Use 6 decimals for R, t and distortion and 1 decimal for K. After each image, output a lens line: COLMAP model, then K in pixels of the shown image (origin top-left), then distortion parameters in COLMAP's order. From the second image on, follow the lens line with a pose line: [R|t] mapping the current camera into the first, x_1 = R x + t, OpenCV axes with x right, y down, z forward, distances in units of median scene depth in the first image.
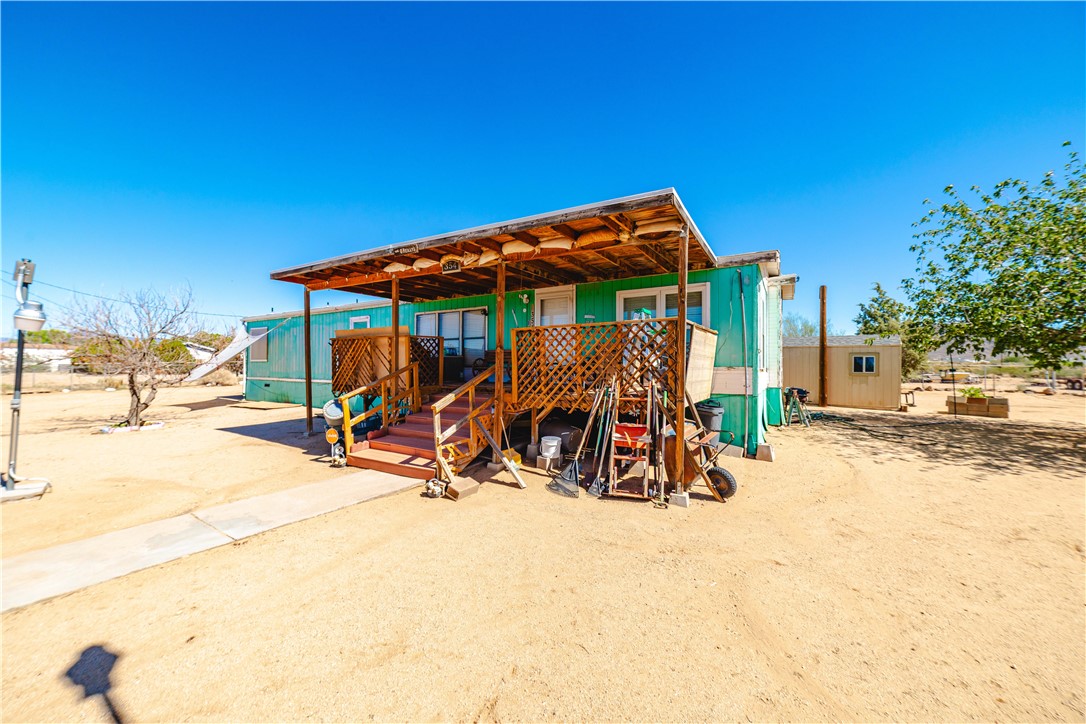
lens RADIAL K [[423.7, 0, 528.1], [0, 423.7, 363.0], [0, 0, 1]] dist [0.000572, 0.000176]
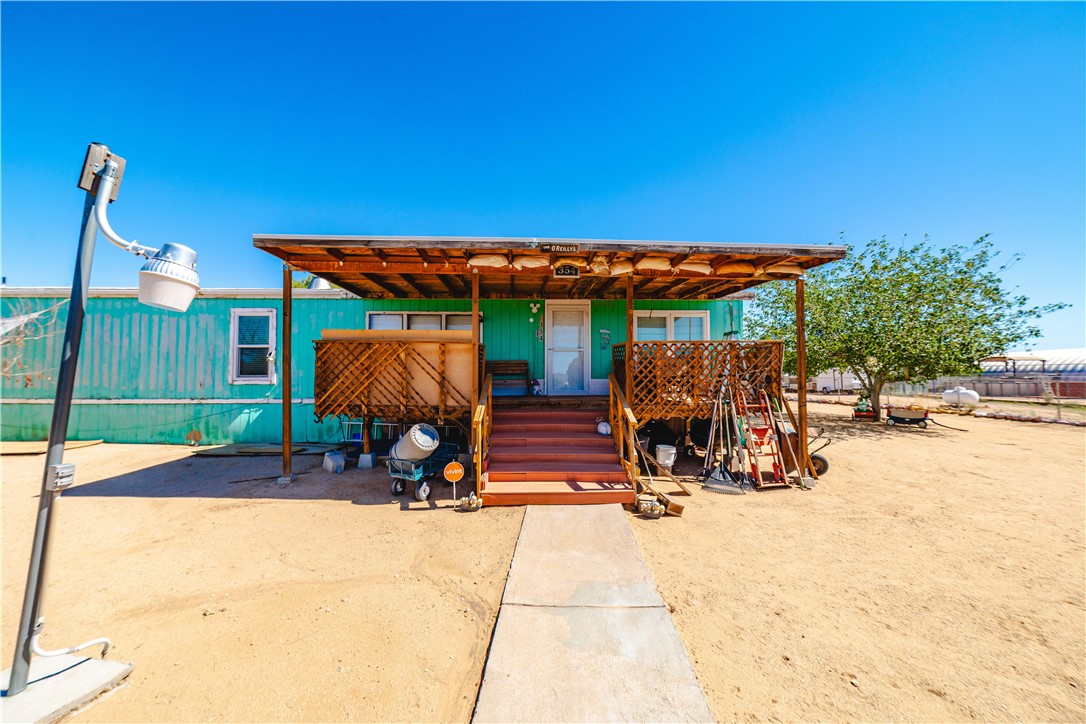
lens RADIAL K [[427.9, 0, 540.3], [0, 427.9, 355.6], [0, 0, 1]] dist [0.000177, 0.000321]
pose [[0.825095, 0.025578, 0.564414, -0.713724], [-0.001510, 0.999071, -0.043067, -0.002347], [-0.564992, 0.034682, 0.824367, 0.252907]]
